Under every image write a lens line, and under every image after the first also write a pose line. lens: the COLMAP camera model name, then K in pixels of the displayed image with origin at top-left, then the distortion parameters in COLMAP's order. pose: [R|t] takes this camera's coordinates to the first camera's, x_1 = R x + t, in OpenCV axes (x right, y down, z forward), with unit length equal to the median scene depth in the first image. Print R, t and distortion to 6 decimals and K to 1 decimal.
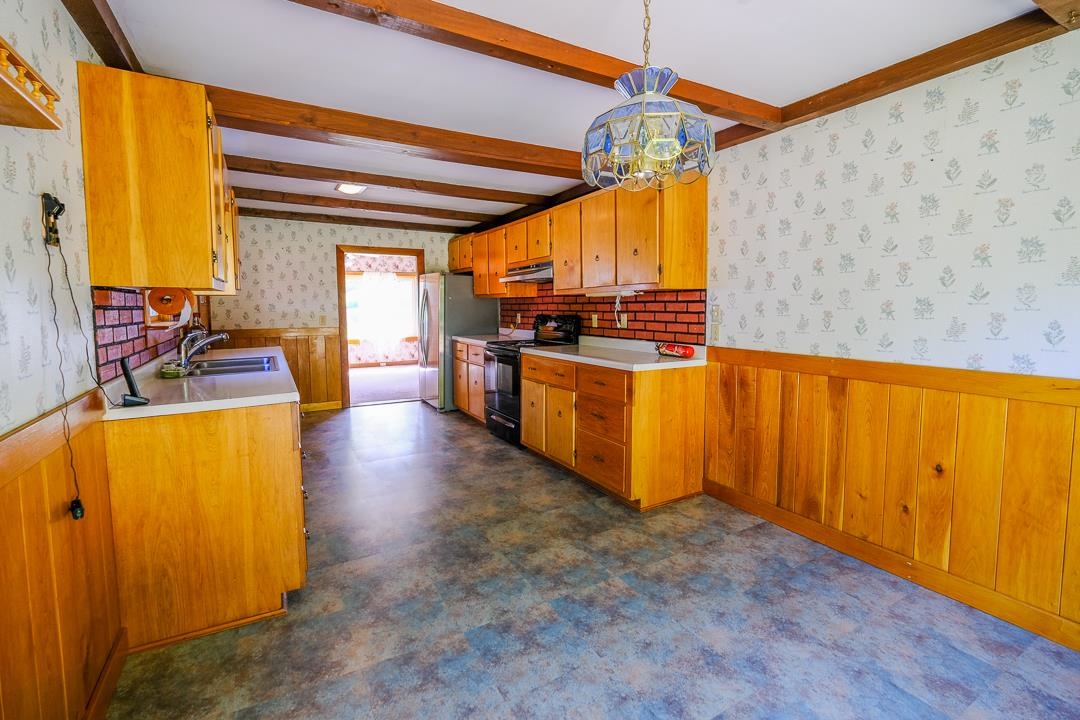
lens RADIAL K [[481.7, 0, 537.7], [0, 481.7, 338.9], [0, 0, 1]] dist [-0.001381, -0.000447]
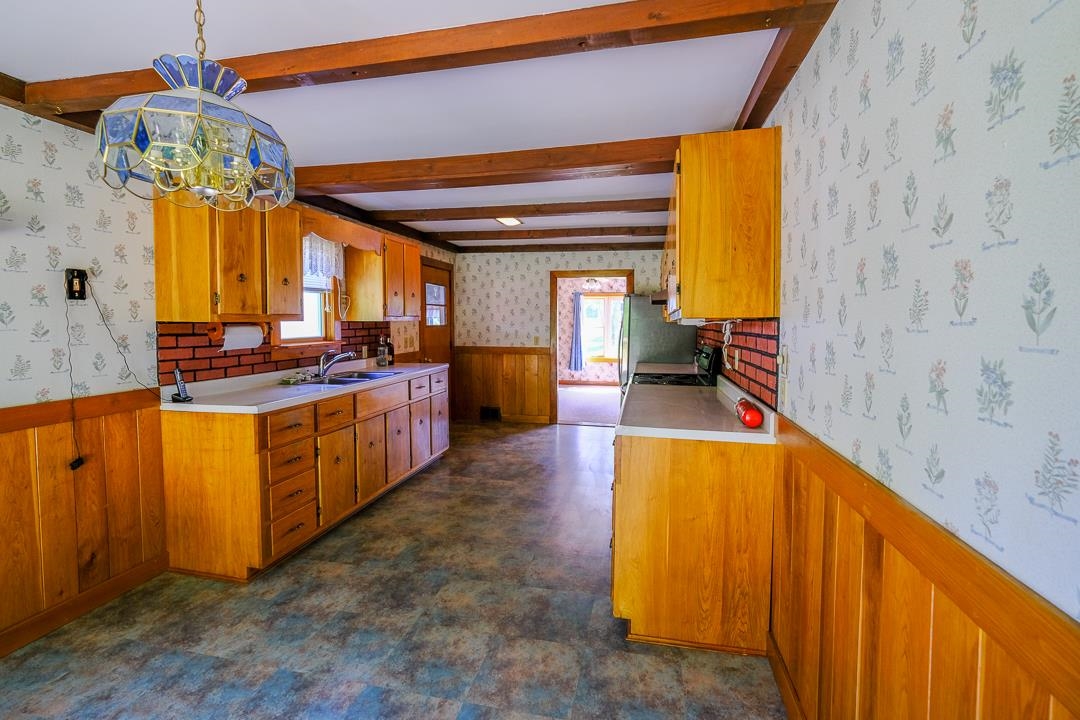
lens RADIAL K [[481.6, 0, 538.9], [0, 481.6, 342.6], [0, 0, 1]] dist [-0.001868, 0.000303]
pose [[0.741403, 0.036520, -0.670066, 0.619317], [-0.054491, 0.998497, -0.005872, -0.061373], [0.668844, 0.040866, 0.742279, 0.414532]]
